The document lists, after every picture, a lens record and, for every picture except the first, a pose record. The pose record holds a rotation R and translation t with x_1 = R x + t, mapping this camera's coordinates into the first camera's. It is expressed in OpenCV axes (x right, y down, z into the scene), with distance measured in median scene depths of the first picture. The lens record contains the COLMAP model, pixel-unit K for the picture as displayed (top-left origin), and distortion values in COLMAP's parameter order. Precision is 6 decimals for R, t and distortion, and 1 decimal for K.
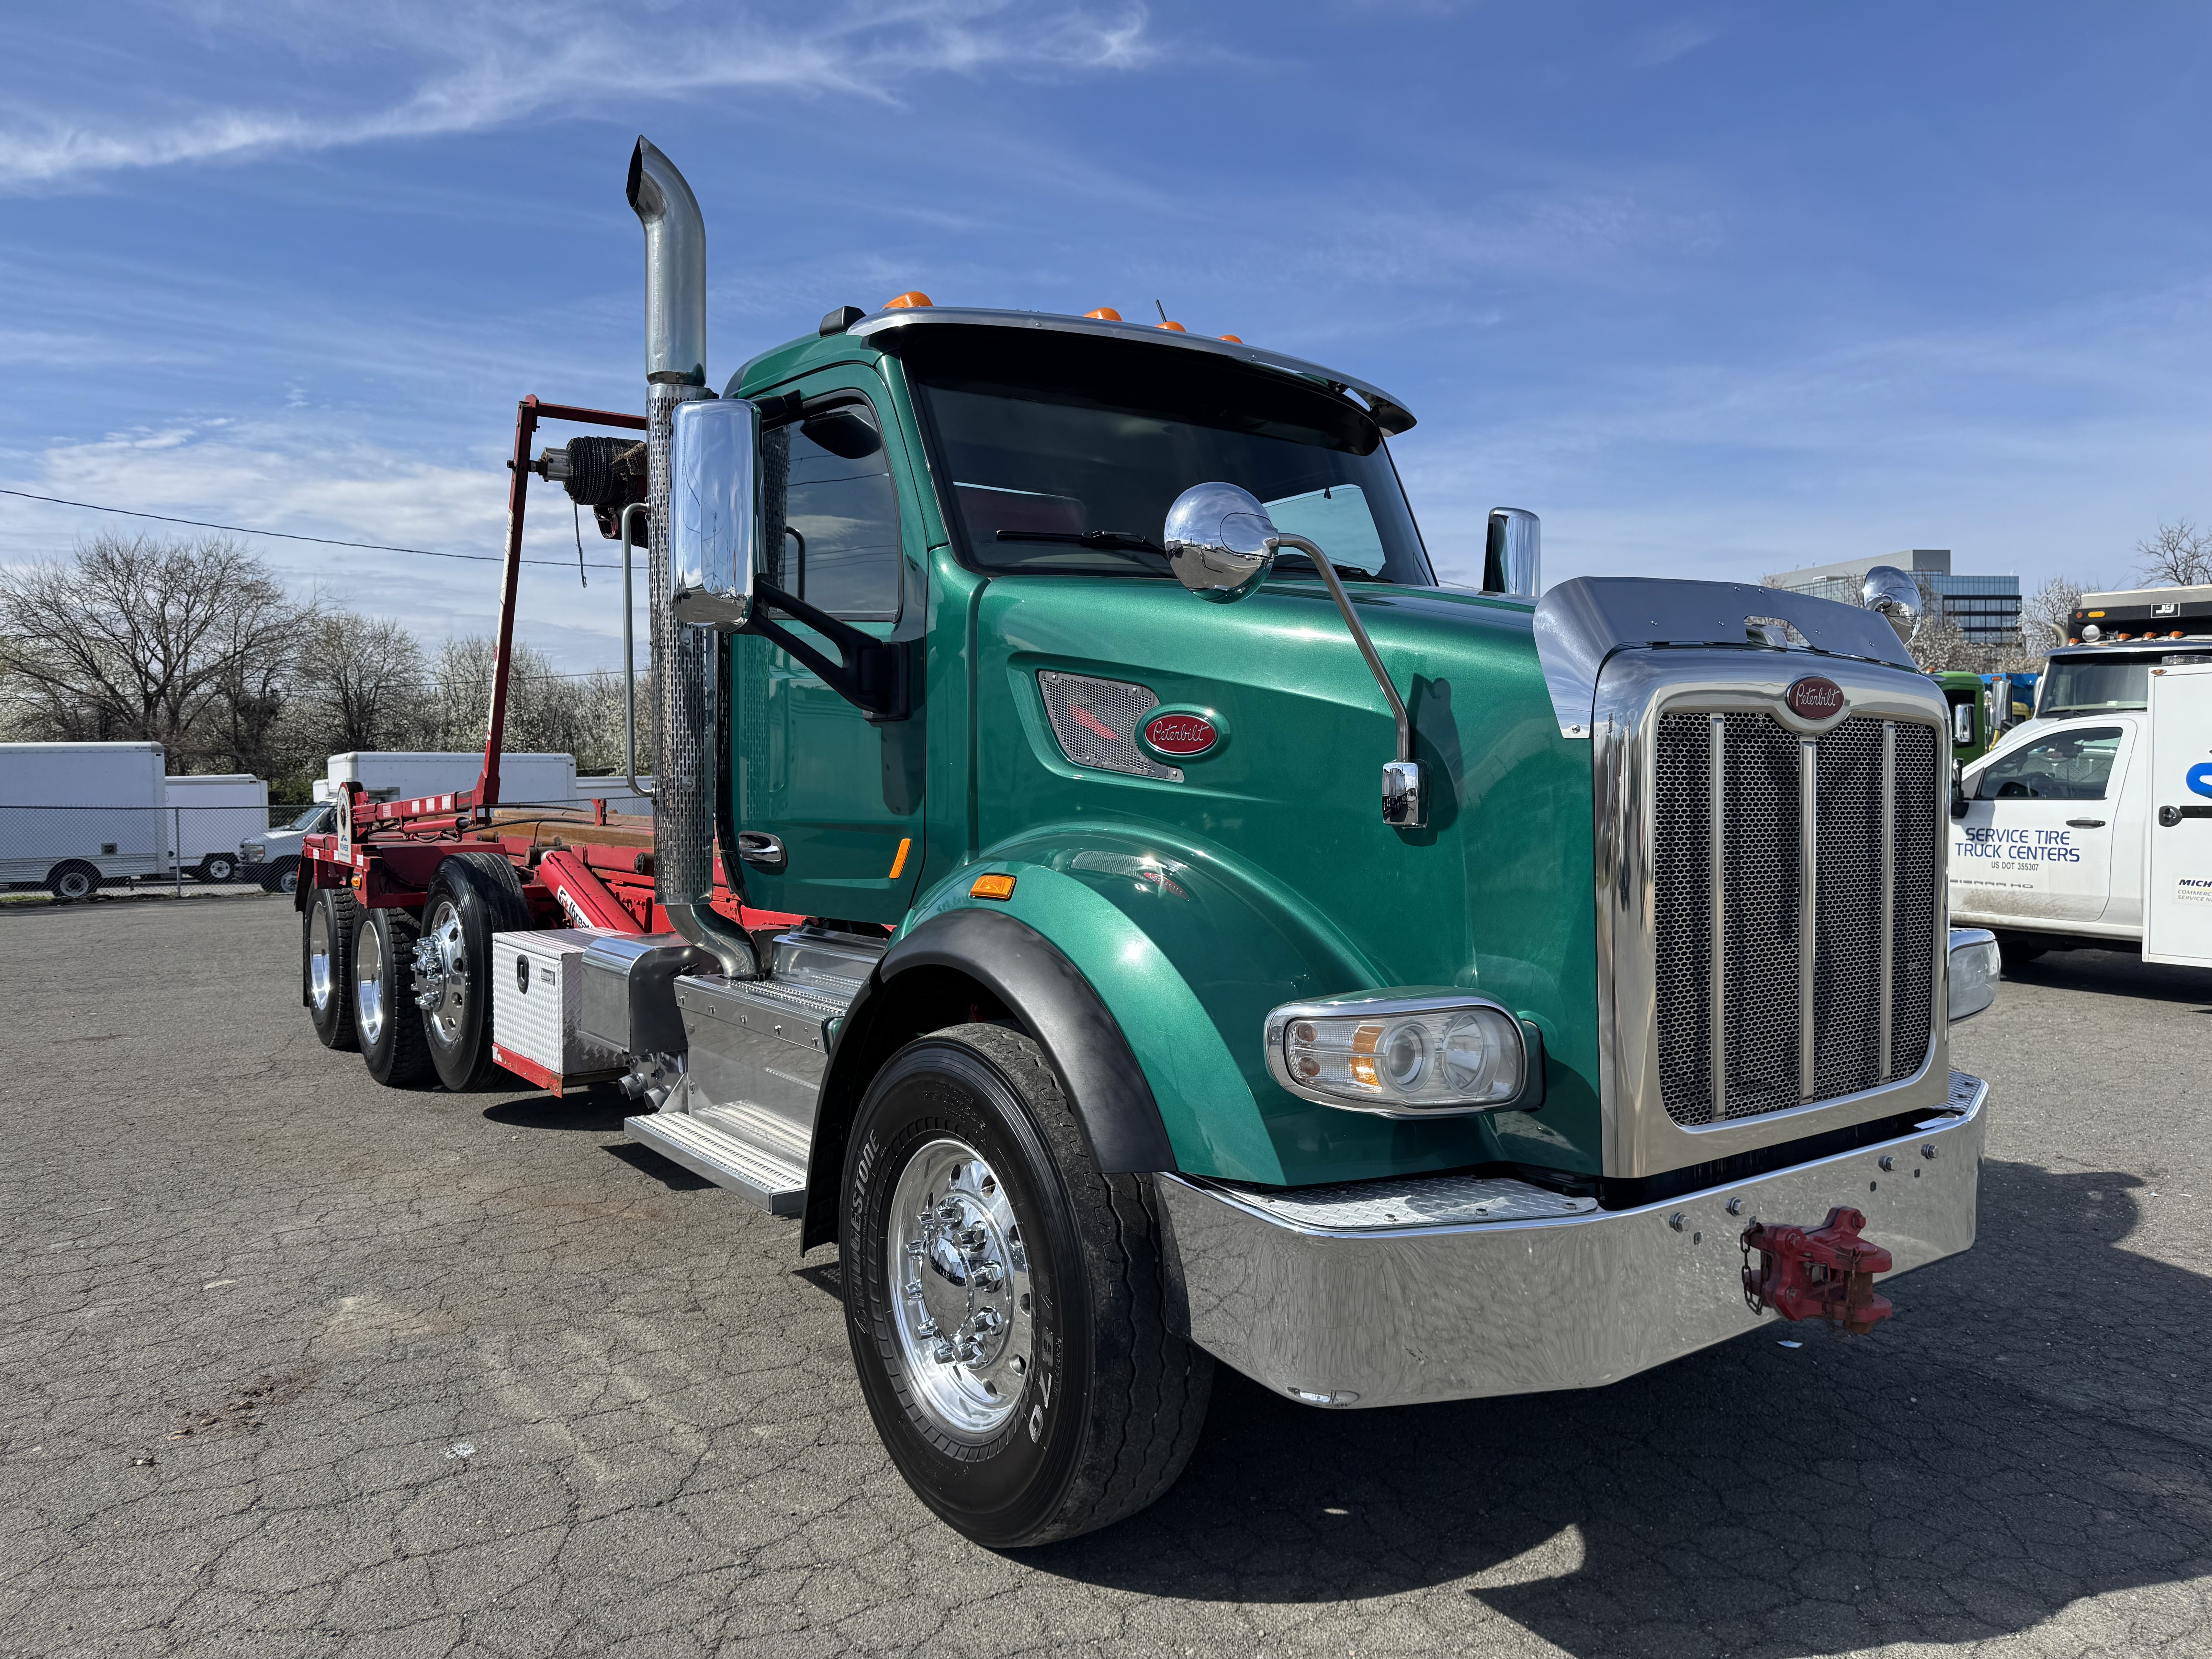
lens RADIAL K [[1554.6, 0, 1106.0], [0, 1554.6, 881.5], [0, 0, 1]] dist [0.035142, -0.044479]
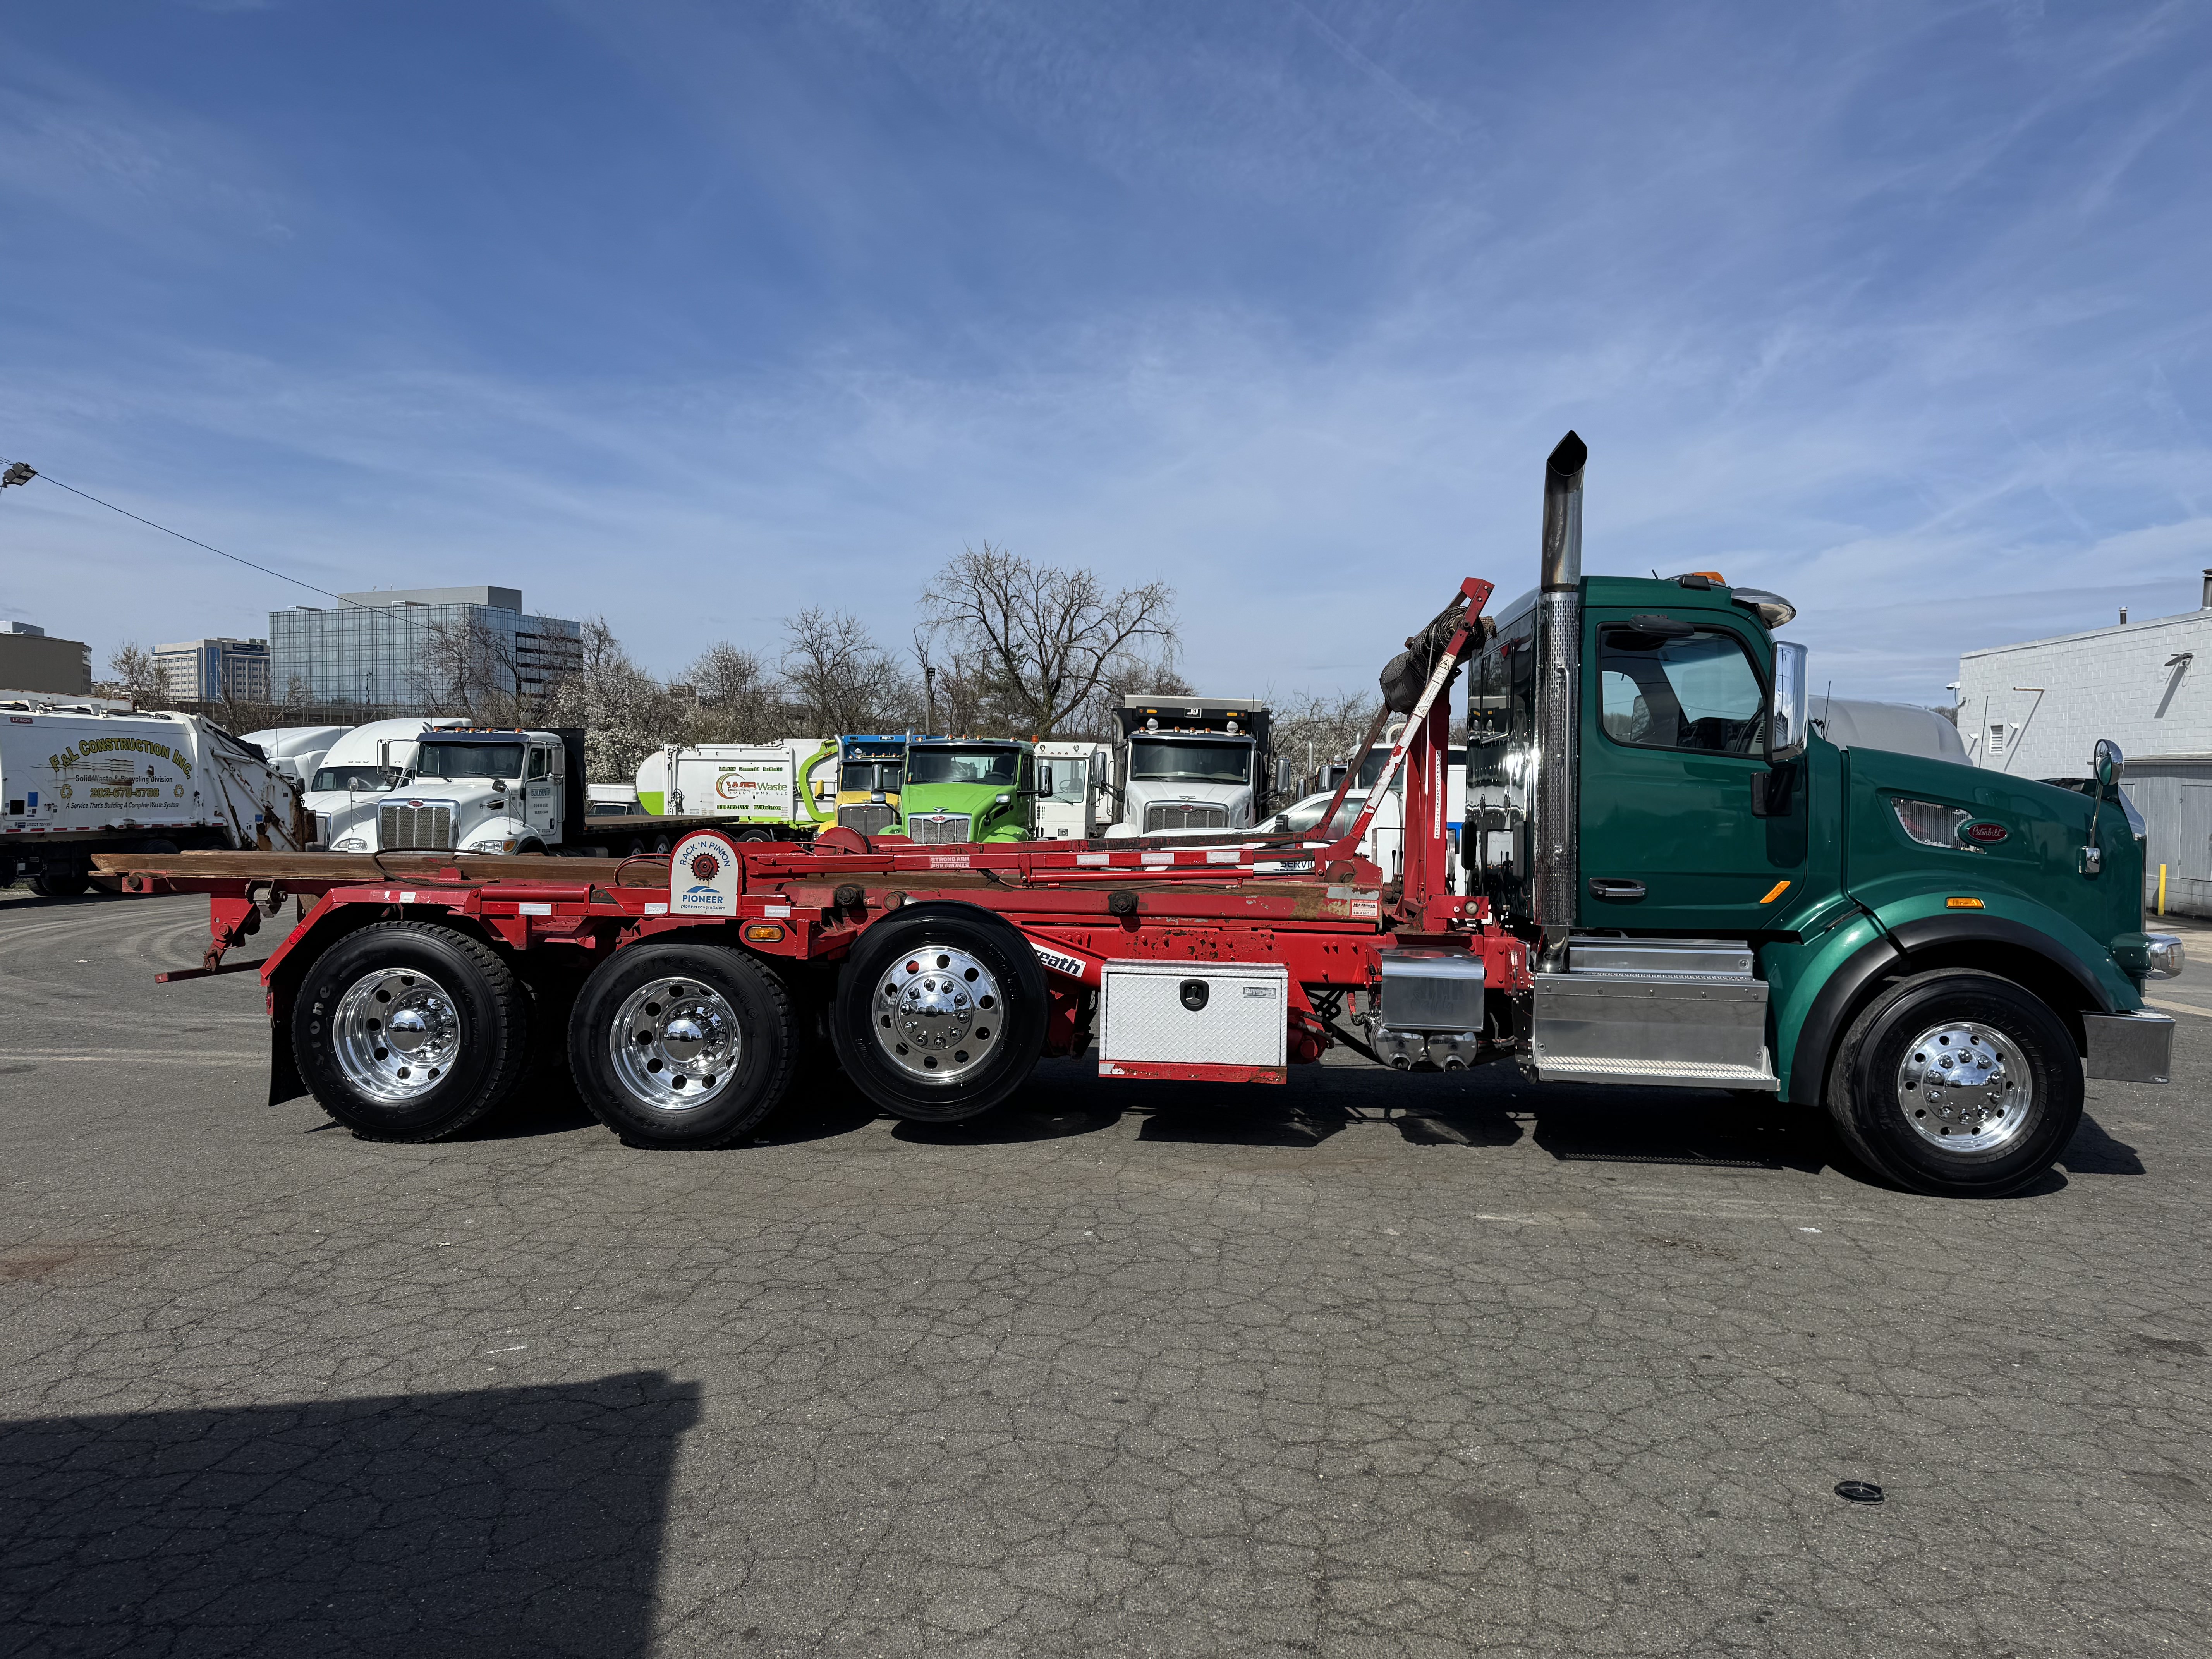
lens RADIAL K [[1554.6, 0, 1141.3], [0, 1554.6, 907.1], [0, 0, 1]] dist [0.035142, -0.044479]
pose [[0.637475, -0.029892, 0.769891, -2.524871], [0.028961, 0.999471, 0.014825, -0.056176], [-0.769926, 0.012846, 0.638003, 0.487461]]
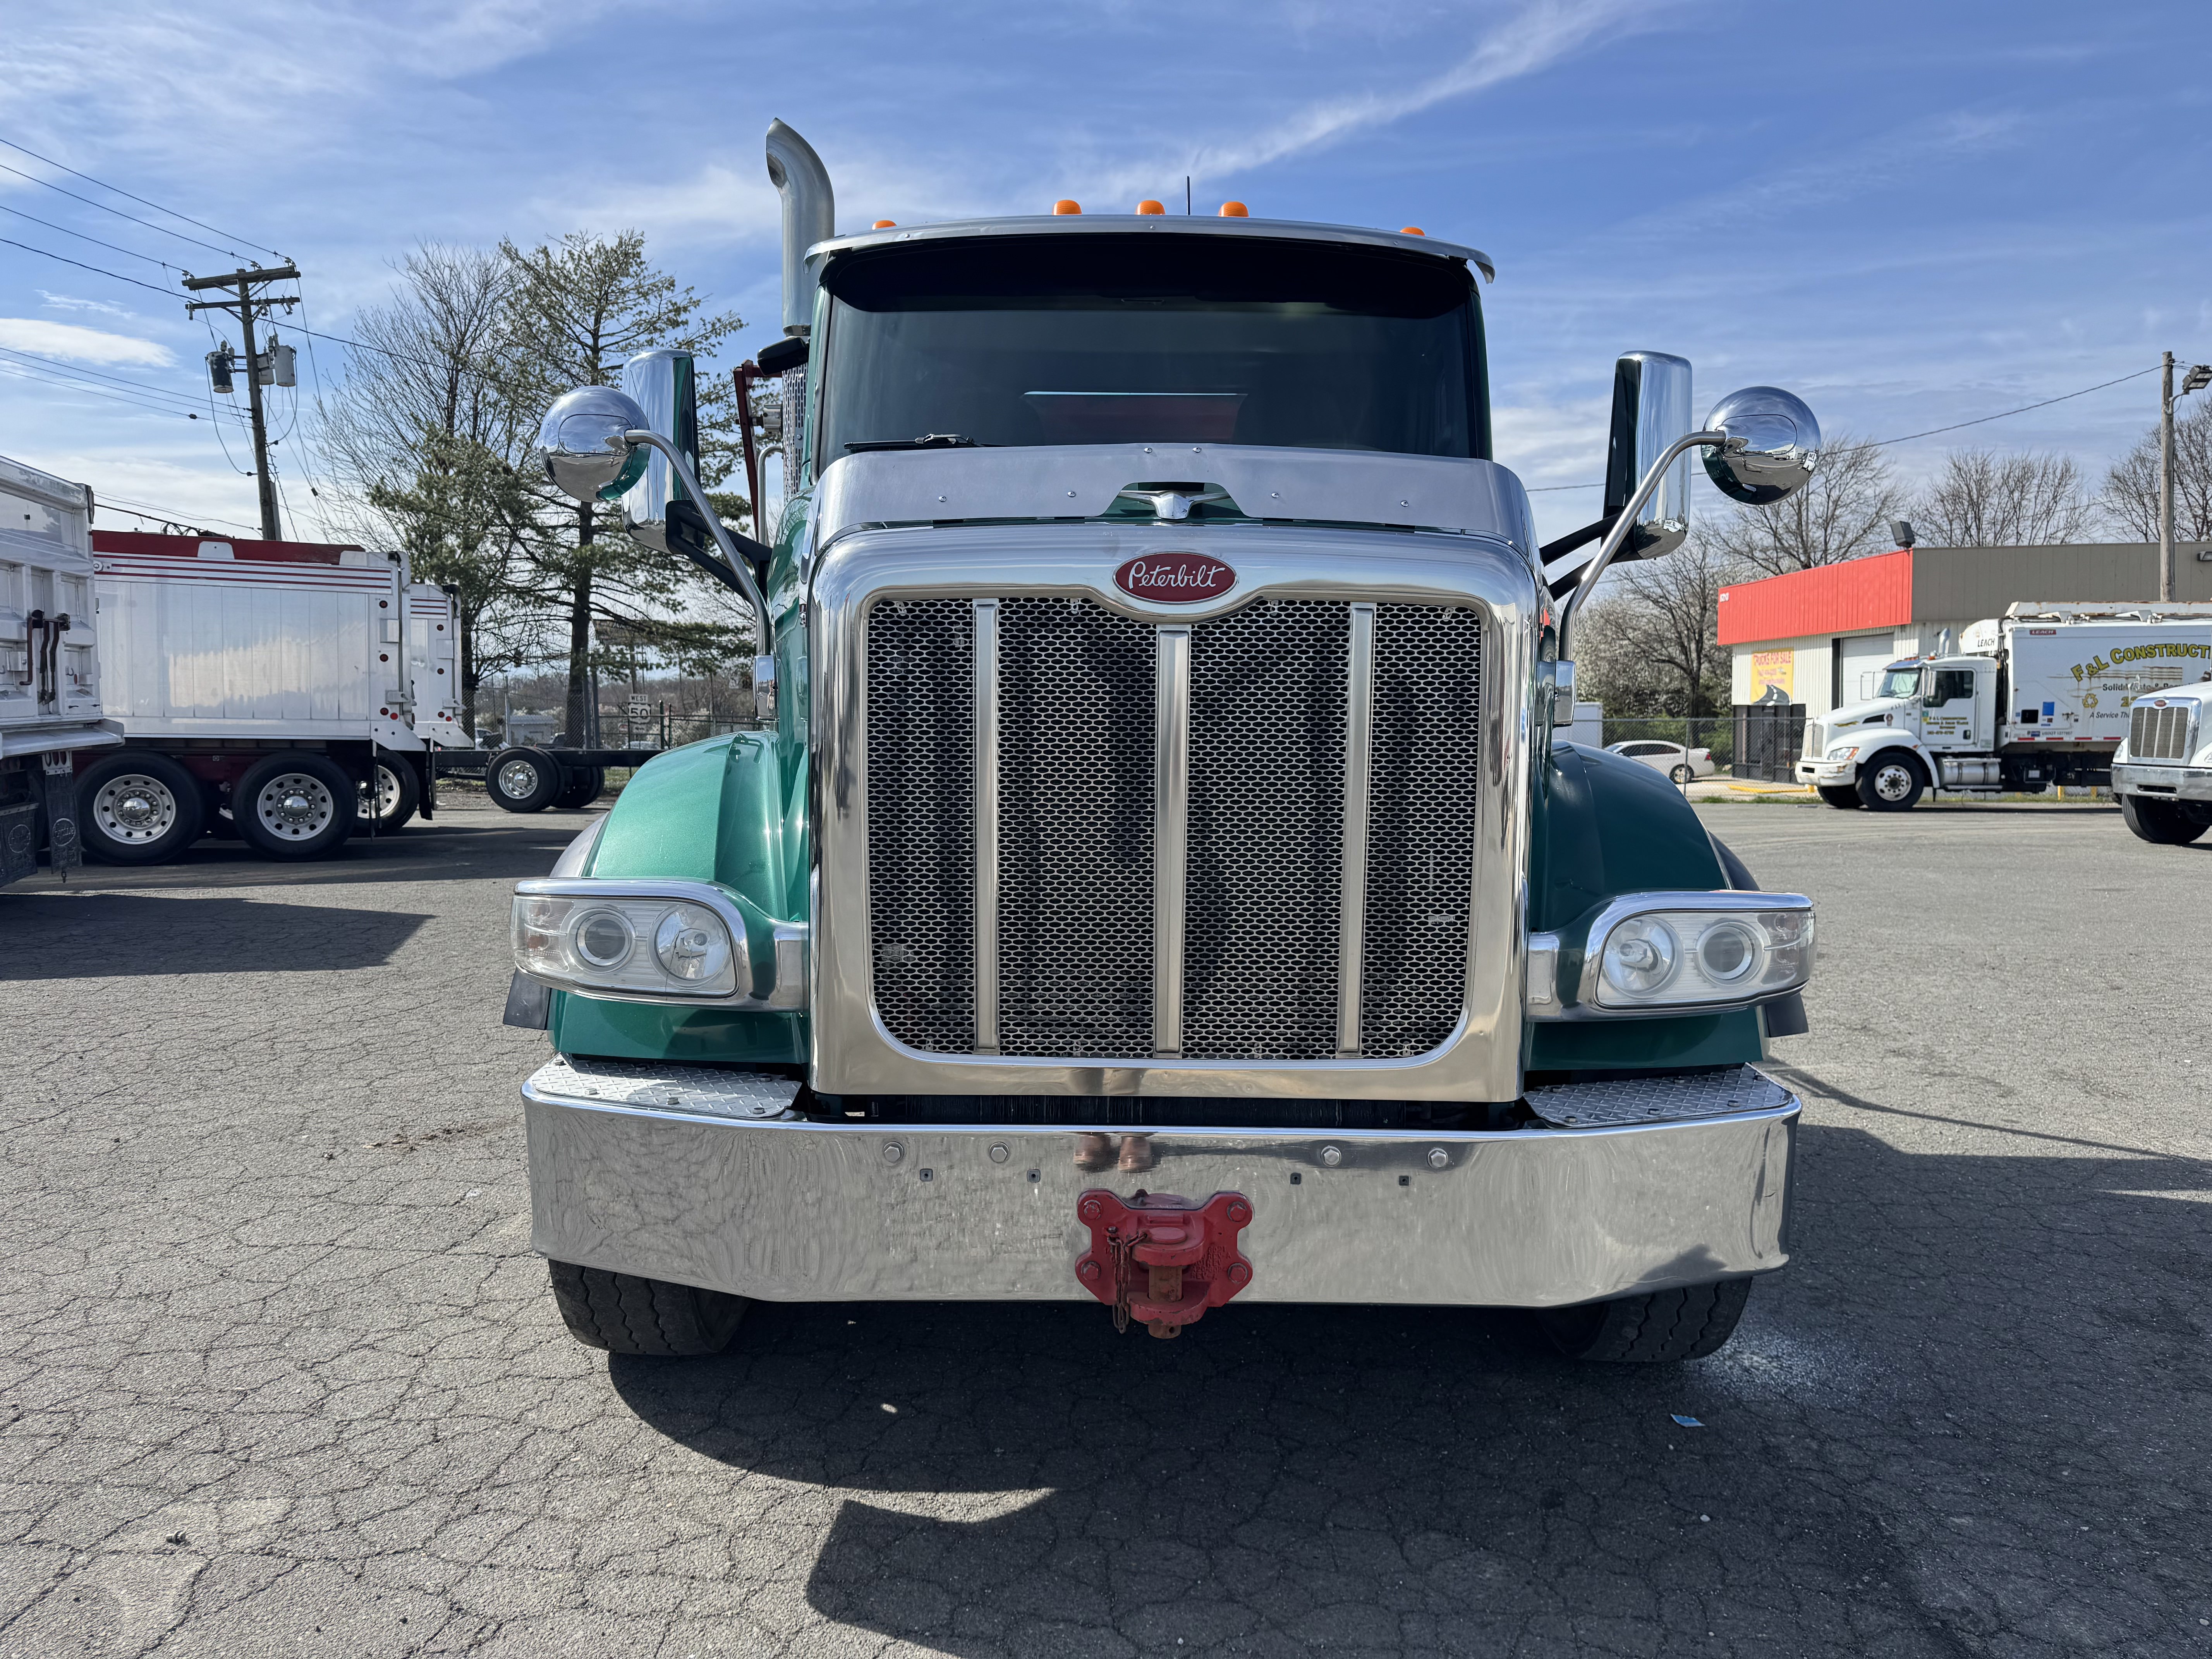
lens RADIAL K [[1554.6, 0, 1094.5], [0, 1554.6, 854.0], [0, 0, 1]] dist [0.035142, -0.044479]
pose [[0.807466, 0.065318, -0.586287, 0.822196], [-0.048728, 0.997840, 0.044059, -0.004072], [0.587898, -0.007008, 0.808904, 0.268562]]
